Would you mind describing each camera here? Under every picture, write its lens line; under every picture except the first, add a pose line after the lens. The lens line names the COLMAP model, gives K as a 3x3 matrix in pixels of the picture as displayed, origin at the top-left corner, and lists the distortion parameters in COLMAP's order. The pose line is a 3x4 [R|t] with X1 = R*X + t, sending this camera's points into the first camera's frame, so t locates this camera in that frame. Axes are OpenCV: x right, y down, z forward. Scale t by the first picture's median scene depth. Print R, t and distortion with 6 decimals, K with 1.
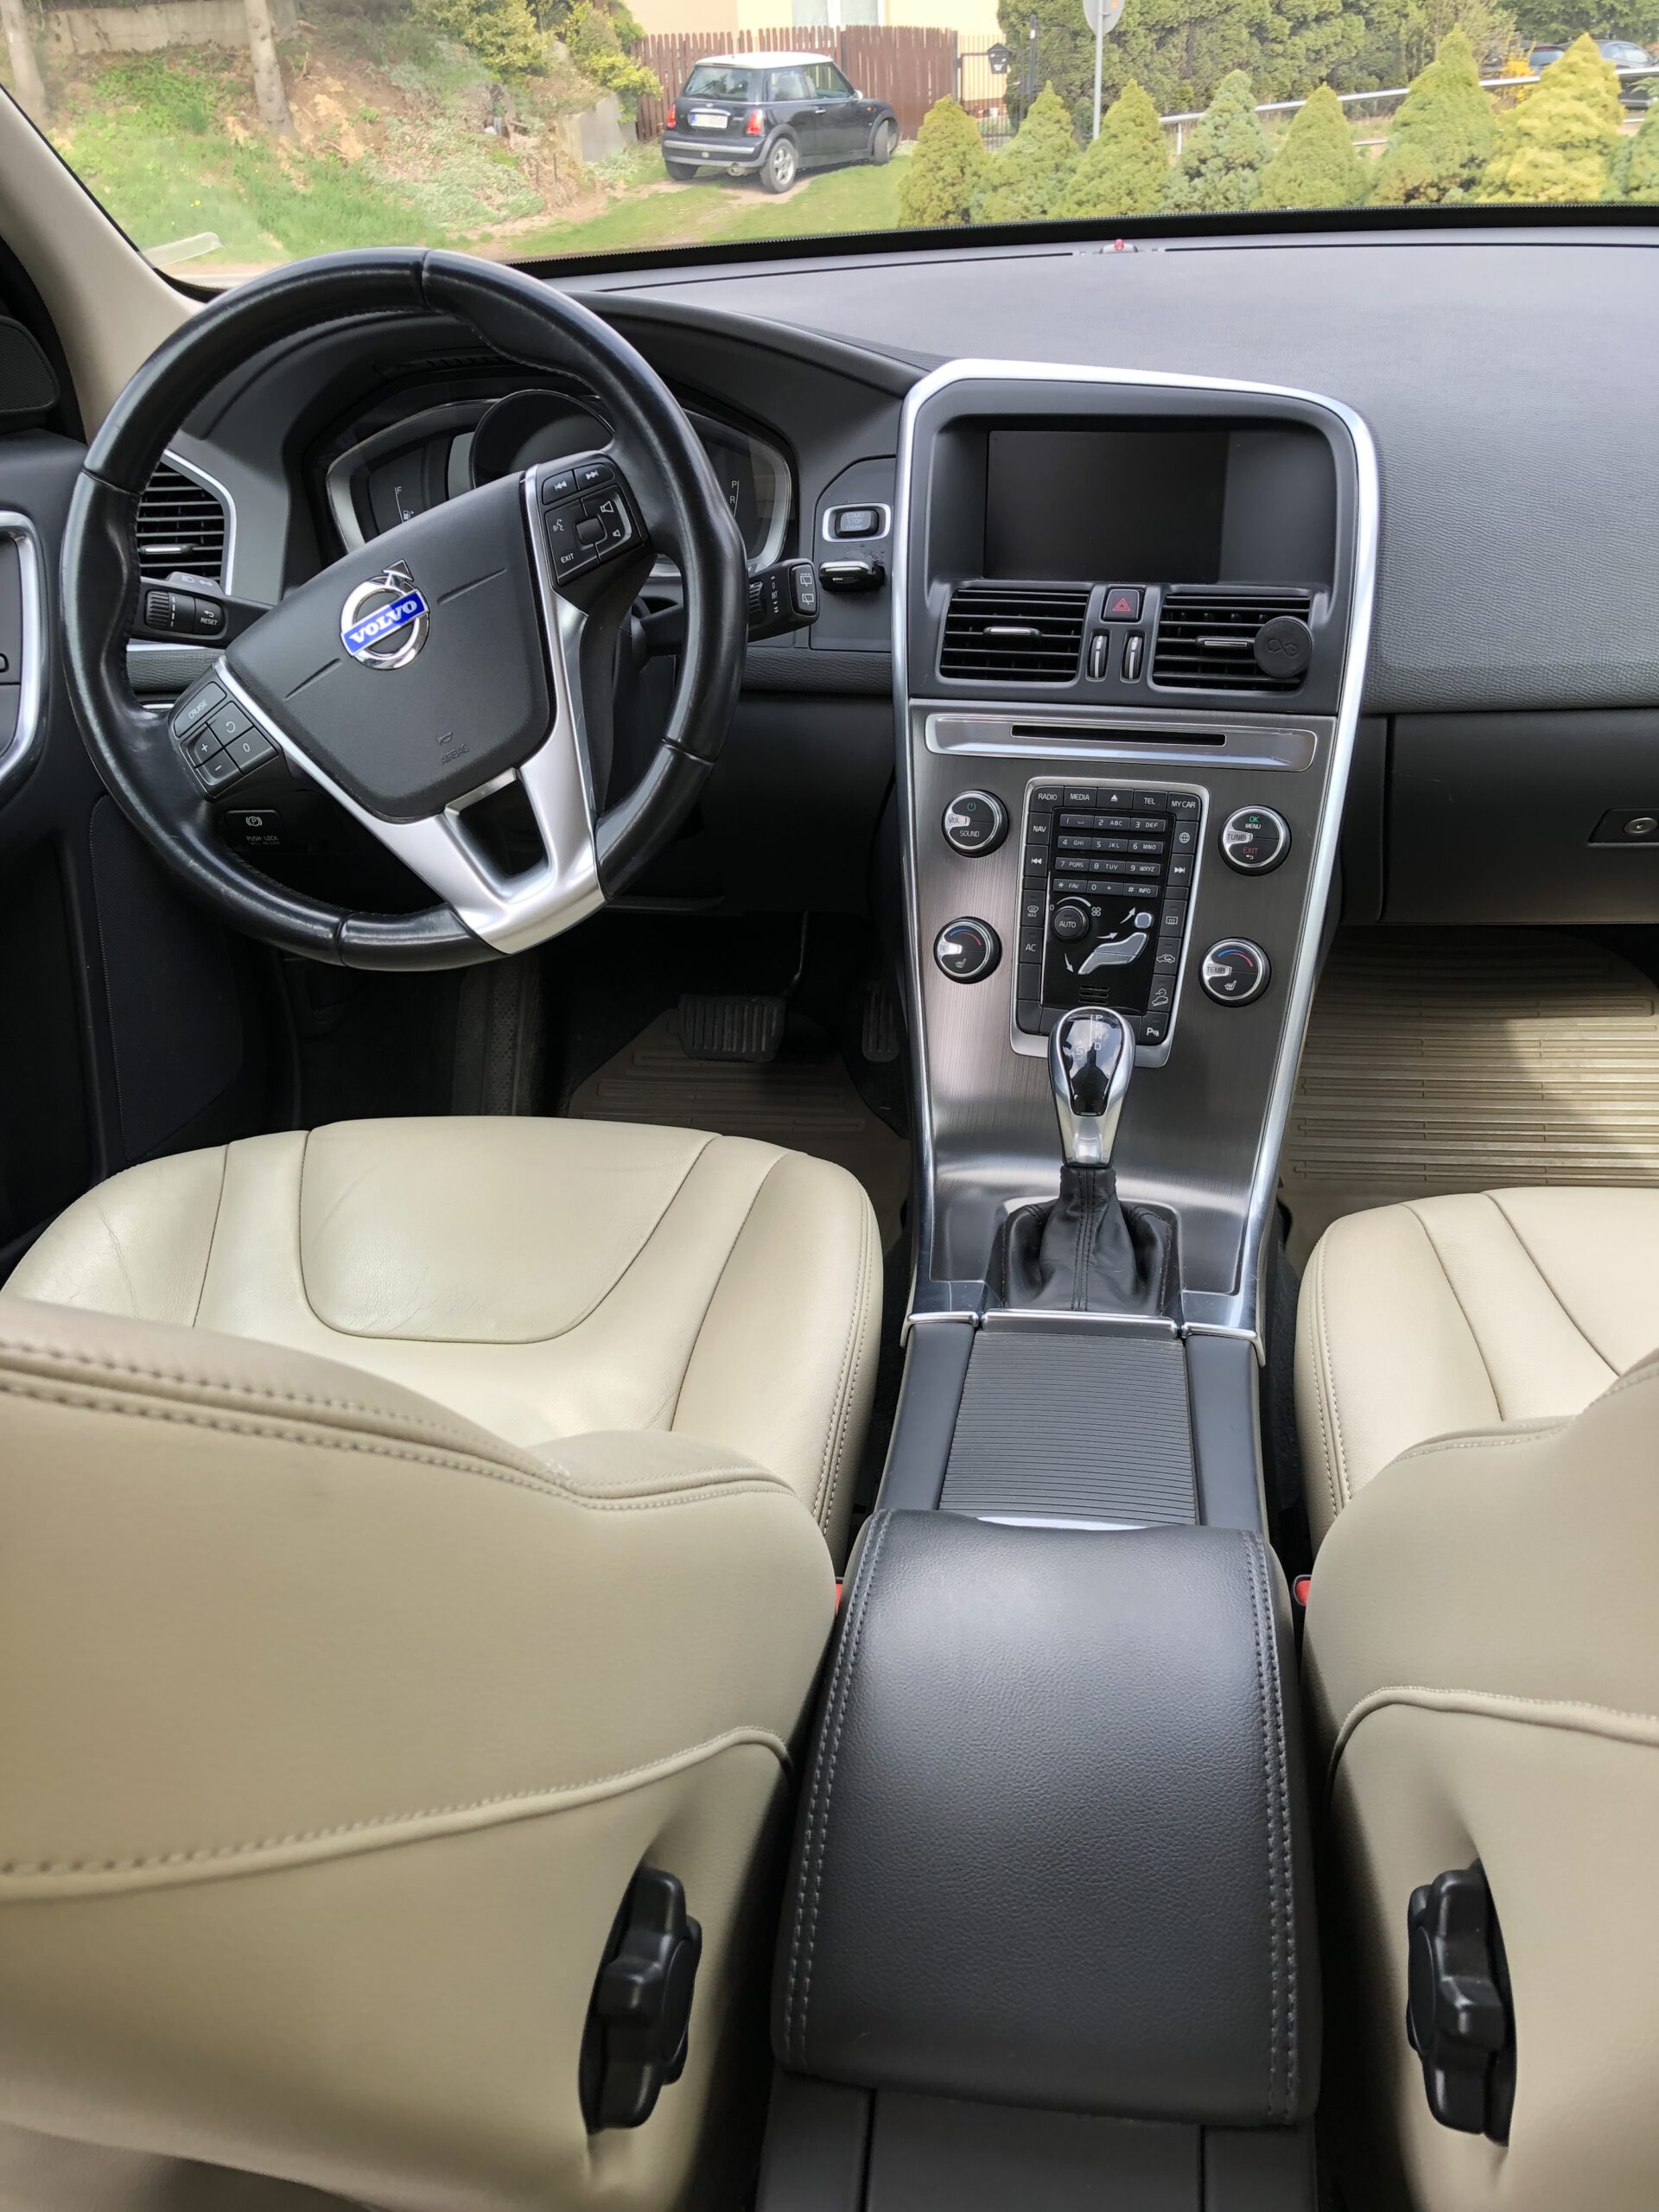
lens RADIAL K [[1801.6, 0, 829.5], [0, 1801.6, 1106.0], [0, 0, 1]] dist [0.066645, -0.080492]
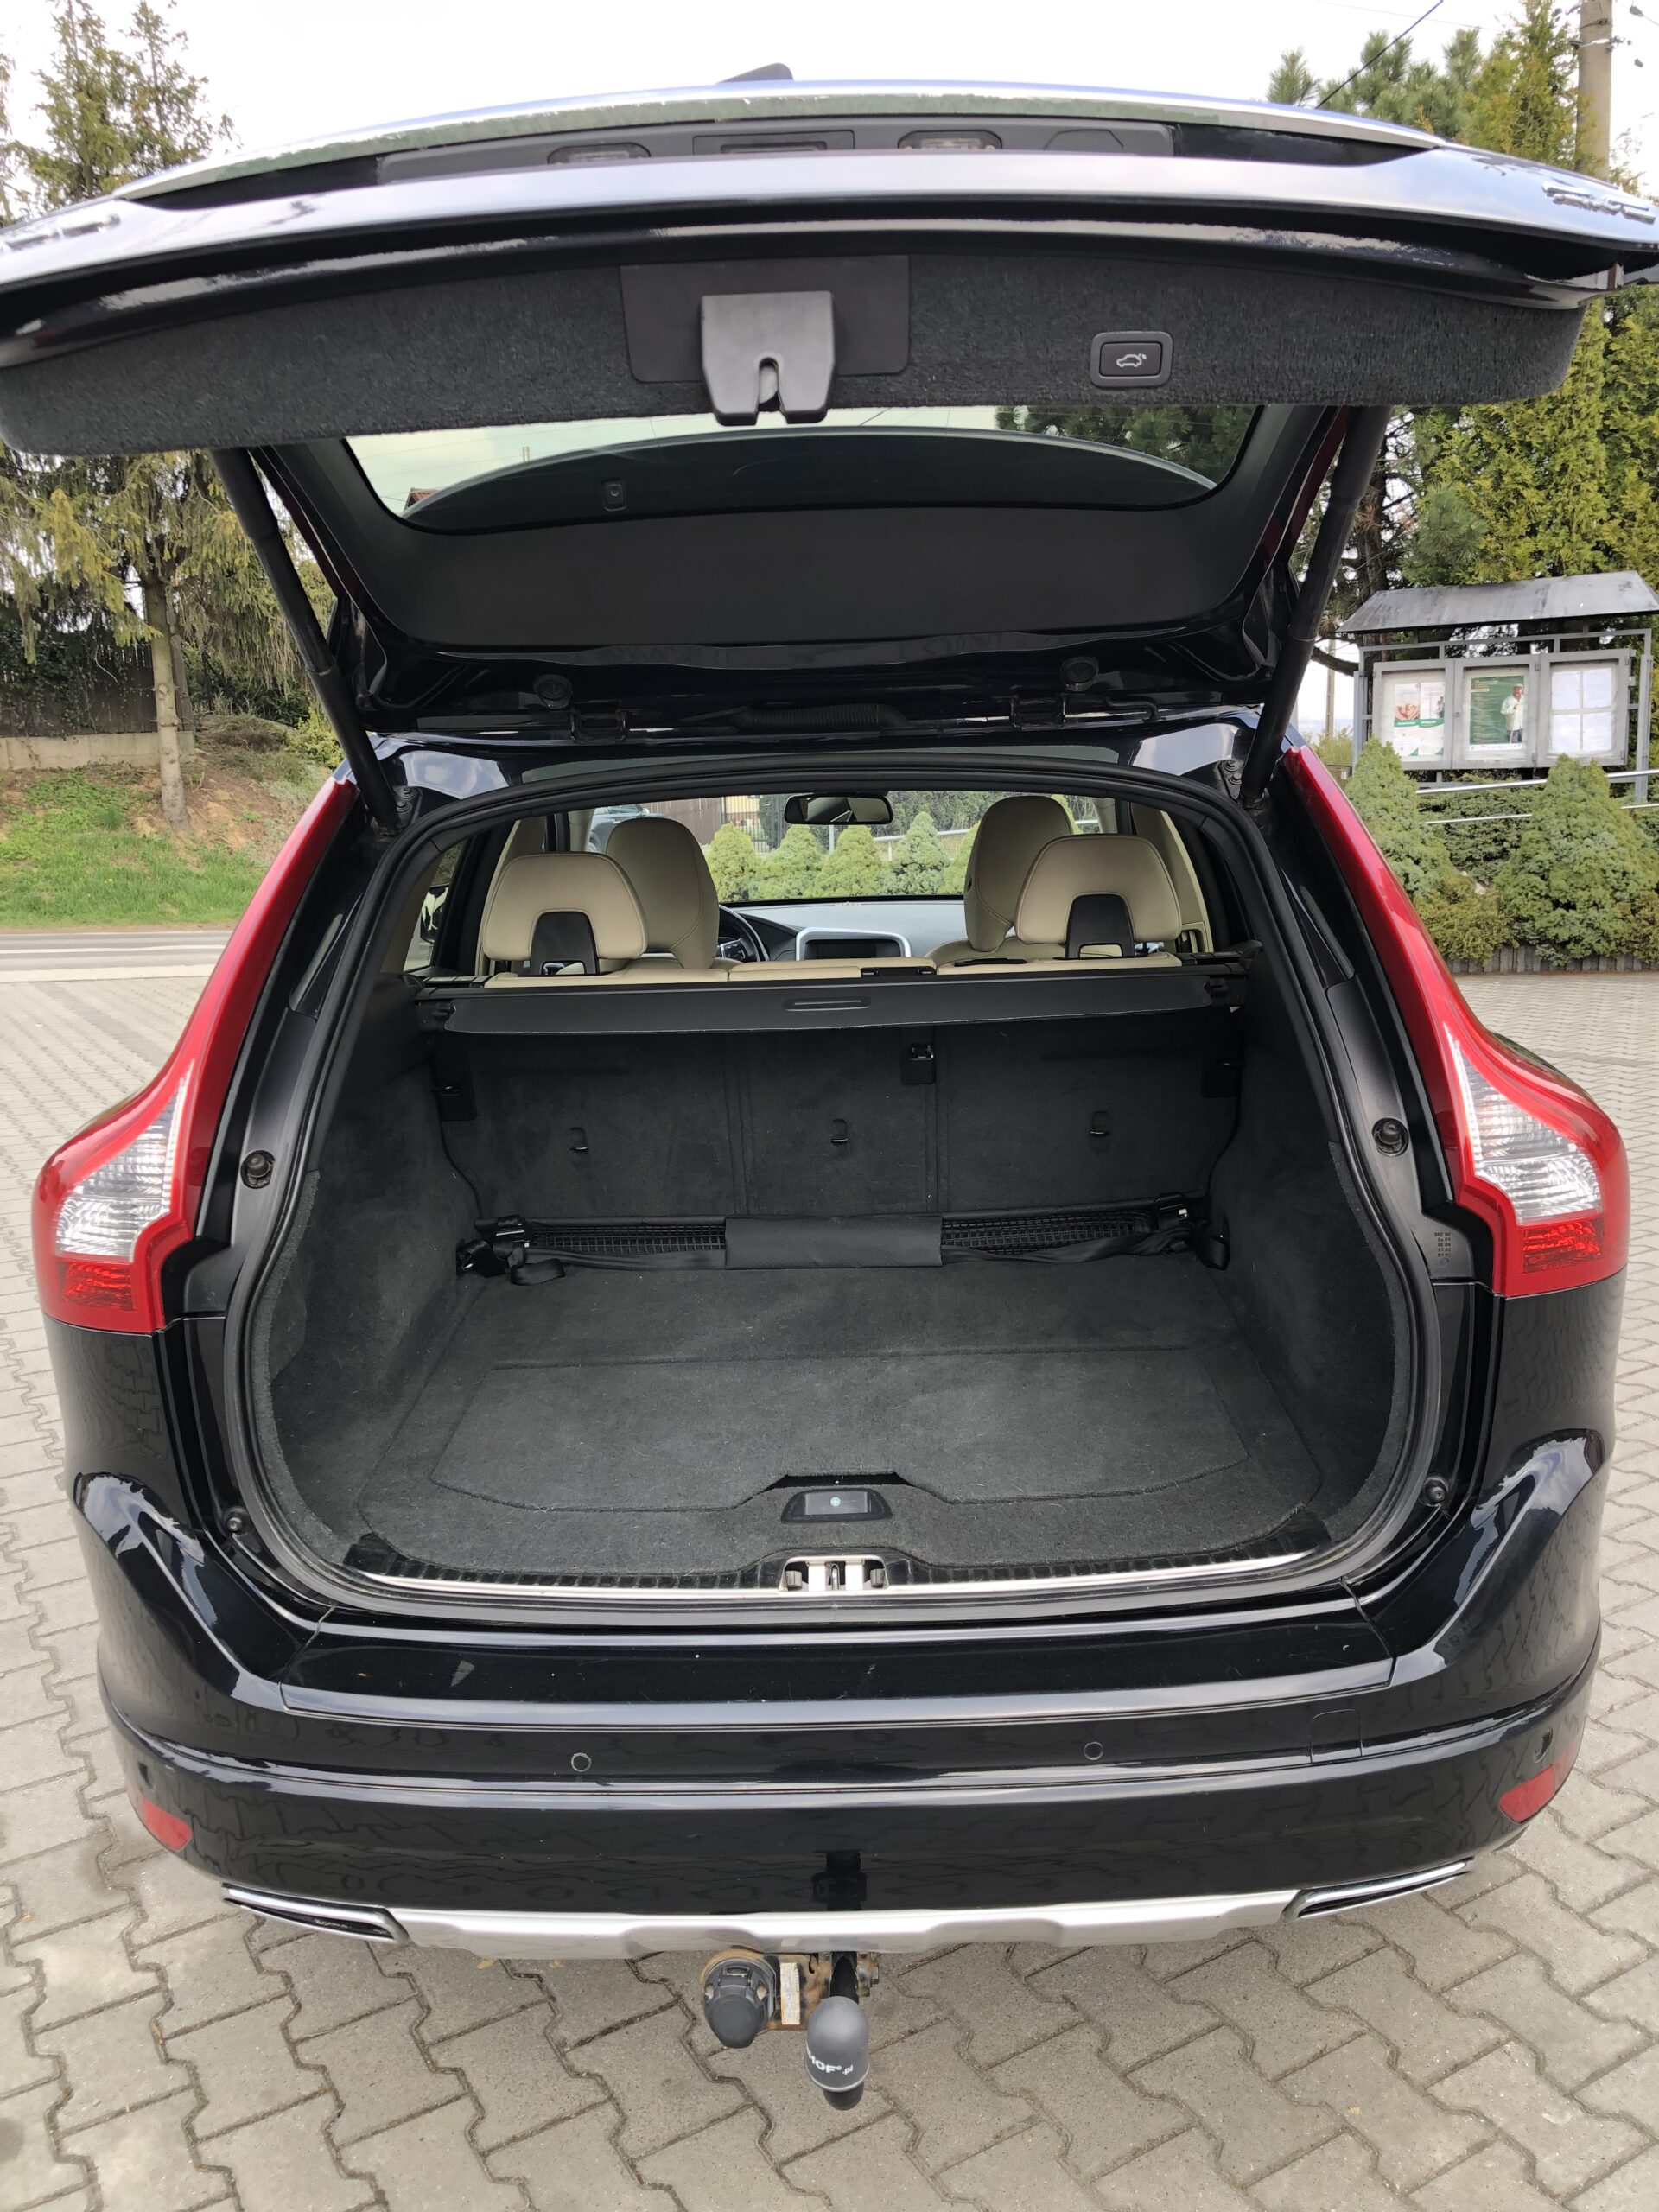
lens RADIAL K [[1811.3, 0, 831.6], [0, 1811.3, 1108.5], [0, 0, 1]] dist [0.051954, -0.083688]
pose [[0.991208, -0.006428, 0.132155, -0.238313], [0.049652, 0.943894, -0.326495, 0.695568], [-0.122642, 0.330186, 0.935915, -1.440572]]
